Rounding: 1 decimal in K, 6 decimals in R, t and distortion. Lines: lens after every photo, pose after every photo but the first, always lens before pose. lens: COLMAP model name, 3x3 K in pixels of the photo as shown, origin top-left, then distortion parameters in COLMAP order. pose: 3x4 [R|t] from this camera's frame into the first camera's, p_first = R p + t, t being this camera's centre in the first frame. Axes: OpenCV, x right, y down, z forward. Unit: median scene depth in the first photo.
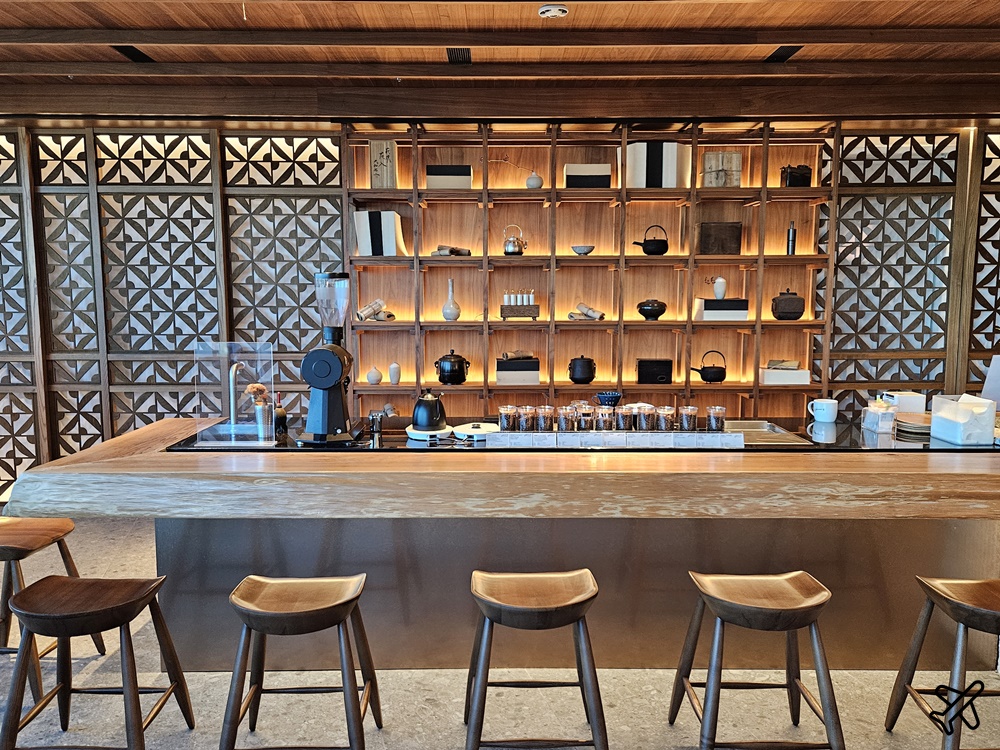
lens RADIAL K [[676.5, 0, 498.7], [0, 676.5, 386.0], [0, 0, 1]] dist [0.035150, -0.005123]
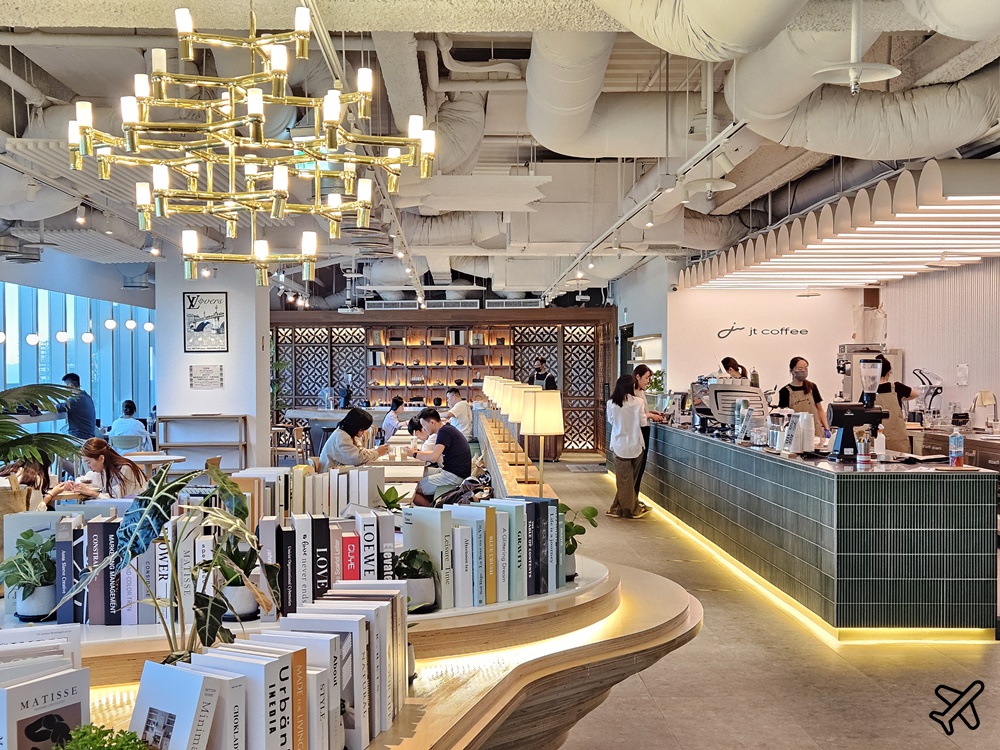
lens RADIAL K [[676.5, 0, 498.7], [0, 676.5, 386.0], [0, 0, 1]] dist [0.035150, -0.005123]
pose [[0.985366, 0.002893, -0.170428, 0.913102], [-0.015976, 0.997022, -0.075442, 0.132405], [0.169702, 0.077061, 0.982478, -1.974163]]
